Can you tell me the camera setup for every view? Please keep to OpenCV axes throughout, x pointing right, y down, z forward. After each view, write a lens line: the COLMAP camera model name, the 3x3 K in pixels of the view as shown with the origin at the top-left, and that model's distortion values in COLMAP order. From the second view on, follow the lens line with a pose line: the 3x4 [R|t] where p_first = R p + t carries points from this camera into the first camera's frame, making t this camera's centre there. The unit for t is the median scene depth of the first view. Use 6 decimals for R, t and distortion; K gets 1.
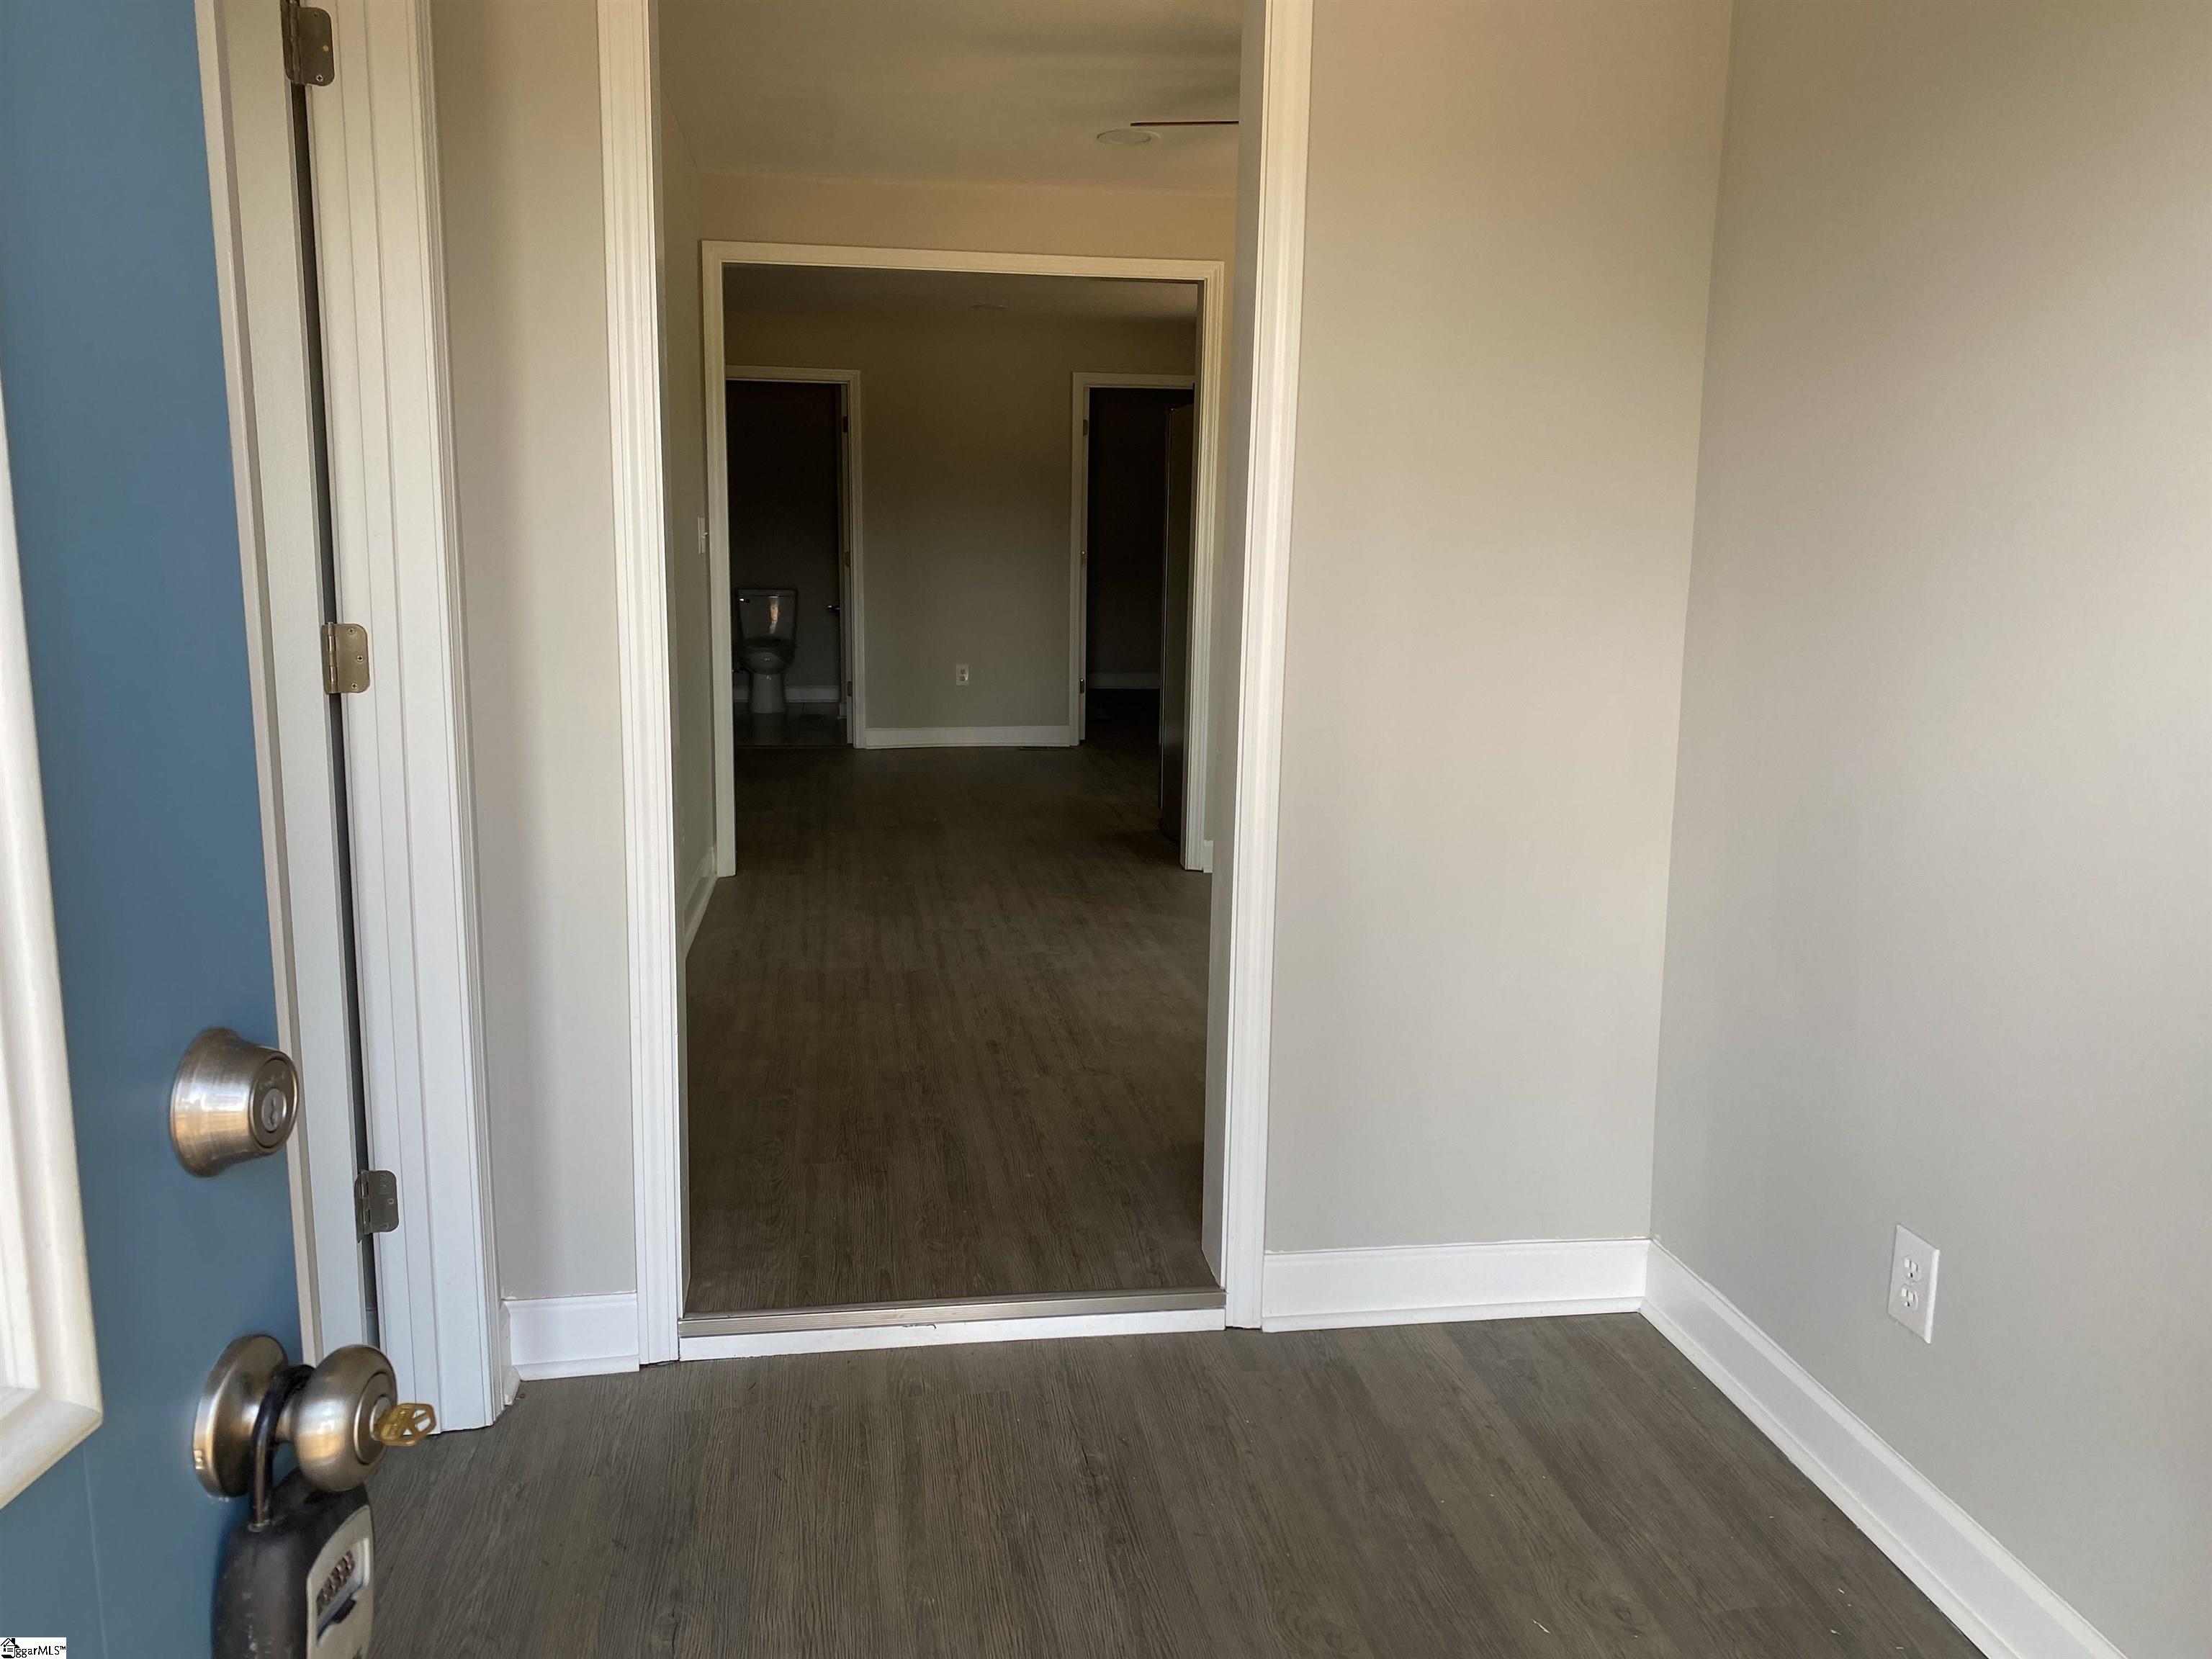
lens RADIAL K [[1656.0, 0, 1106.0], [0, 1656.0, 829.5], [0, 0, 1]] dist [0.005076, -0.001193]
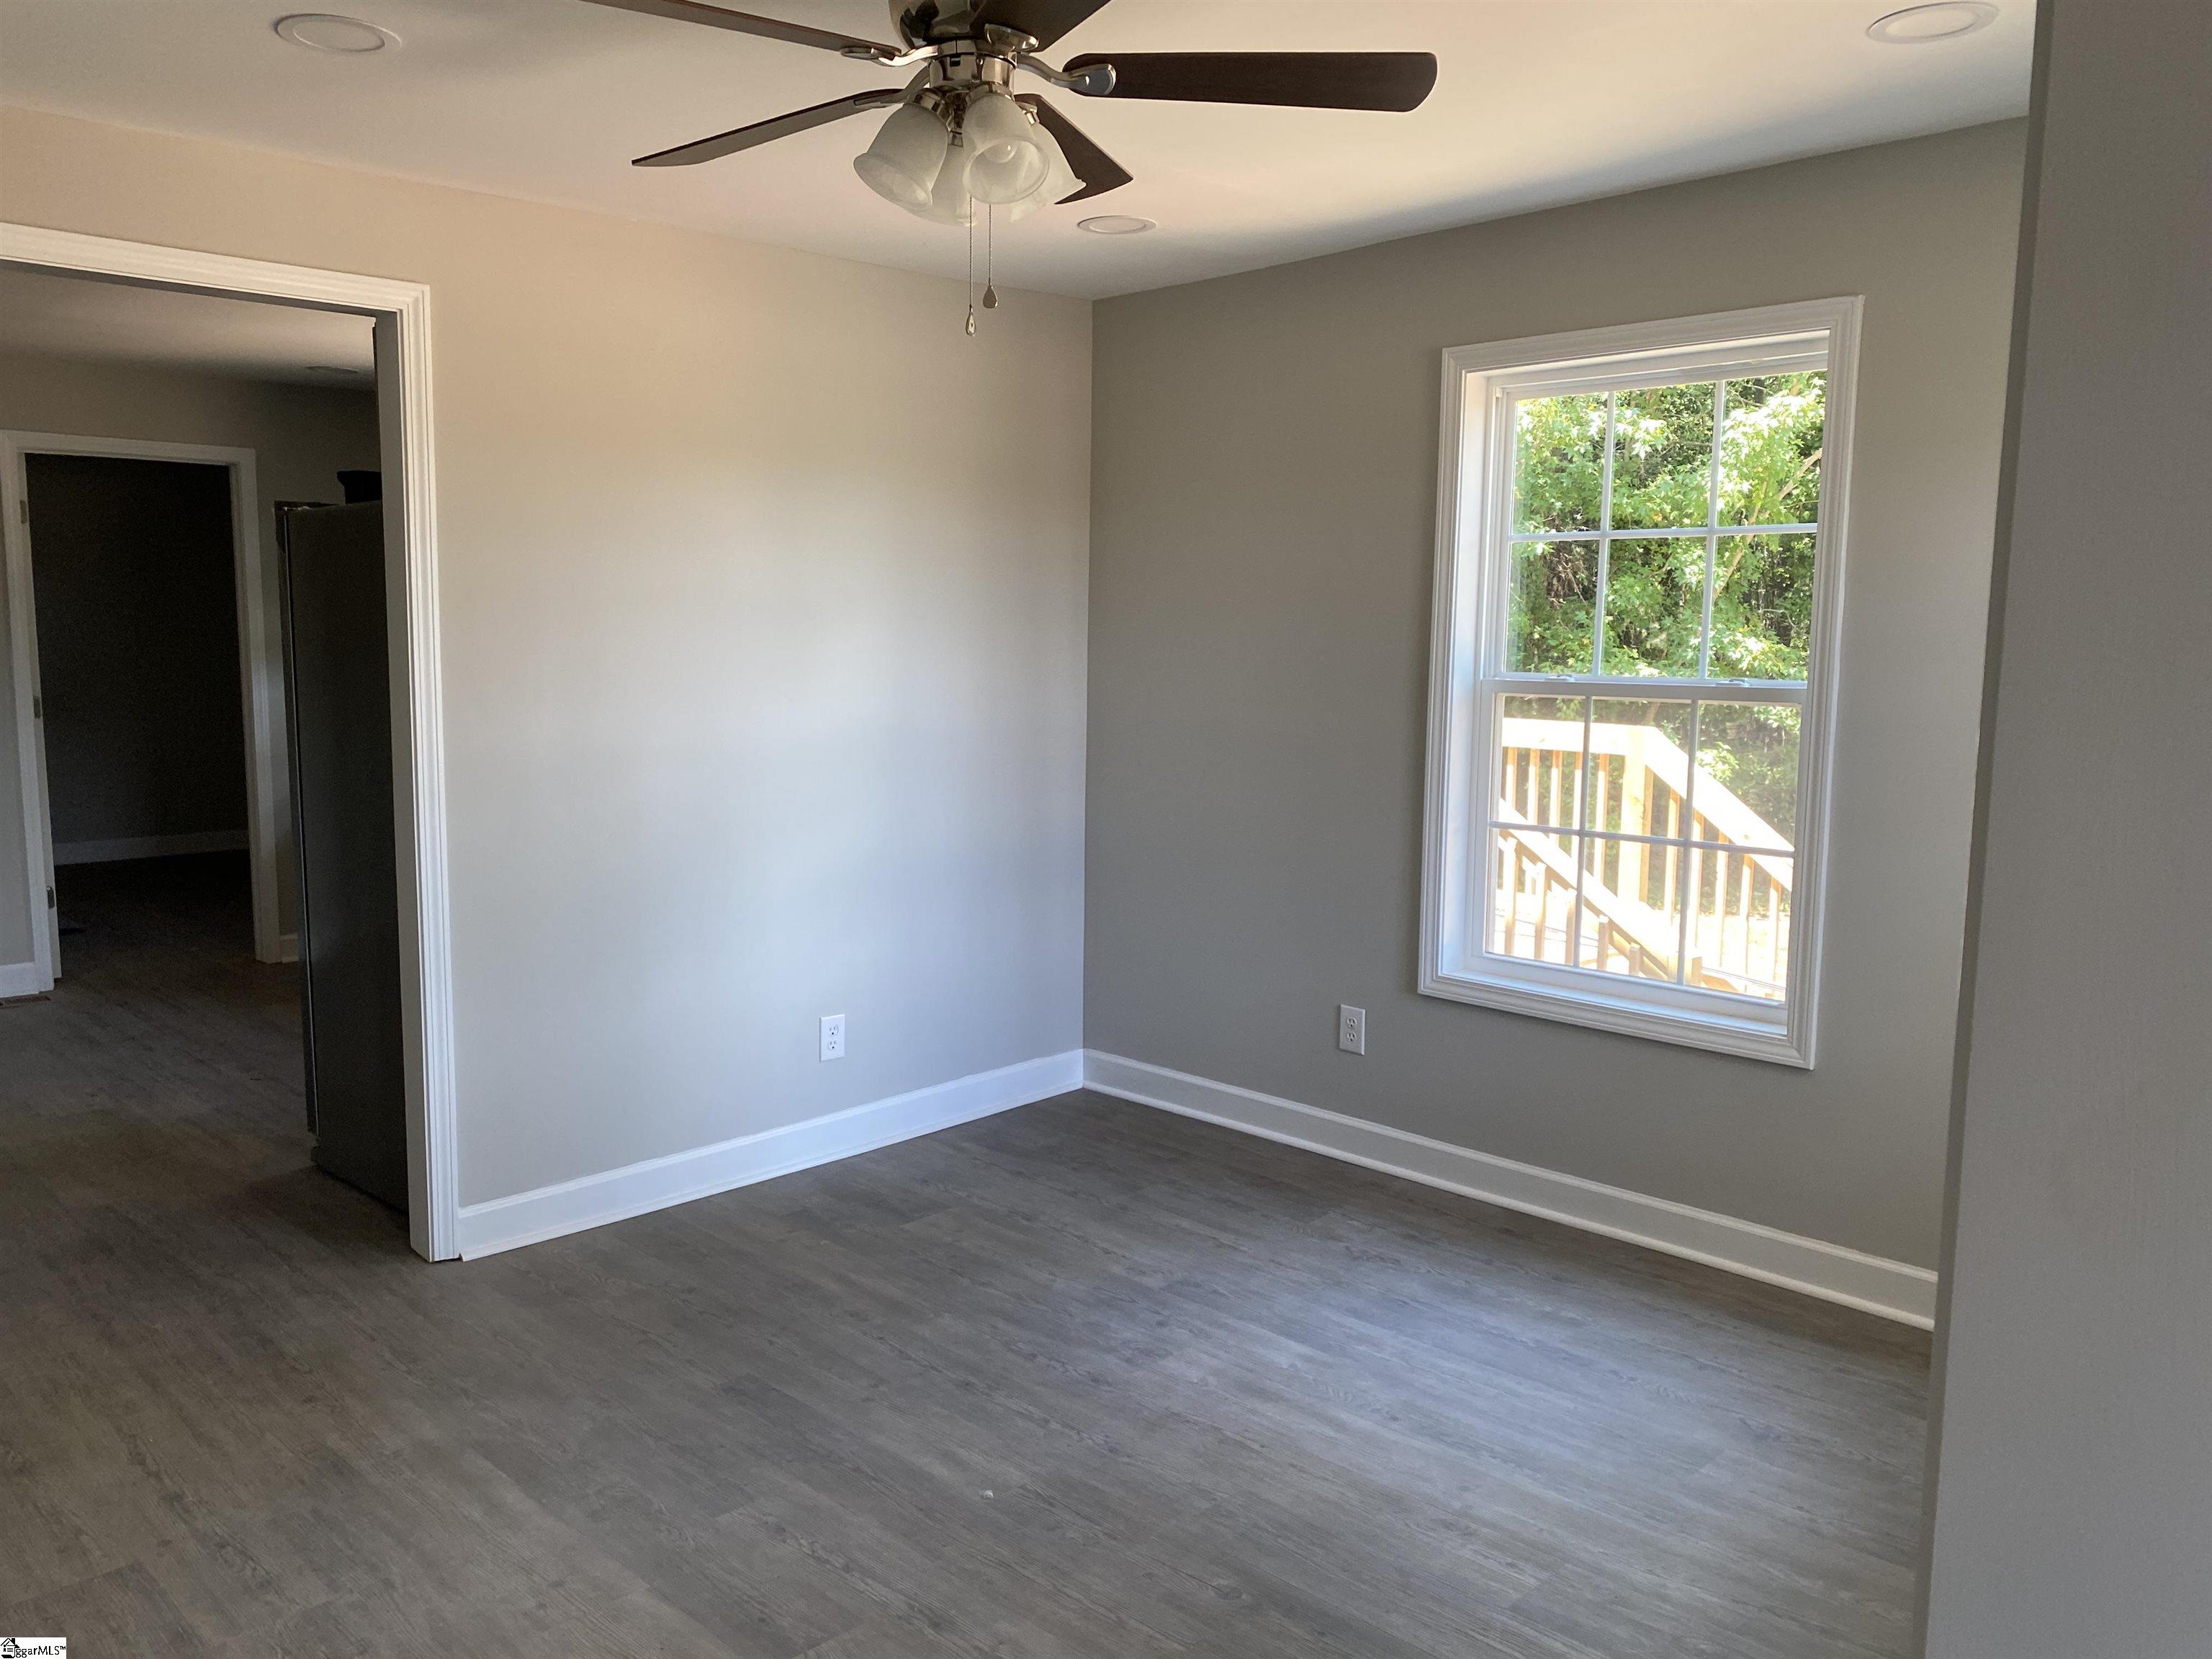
lens RADIAL K [[1656.0, 0, 1106.0], [0, 1656.0, 829.5], [0, 0, 1]] dist [0.005076, -0.001193]
pose [[0.808068, -0.075414, 0.584242, -0.259822], [0.101668, 0.994743, -0.012216, -0.274214], [-0.580250, 0.069270, 0.811487, 0.932641]]
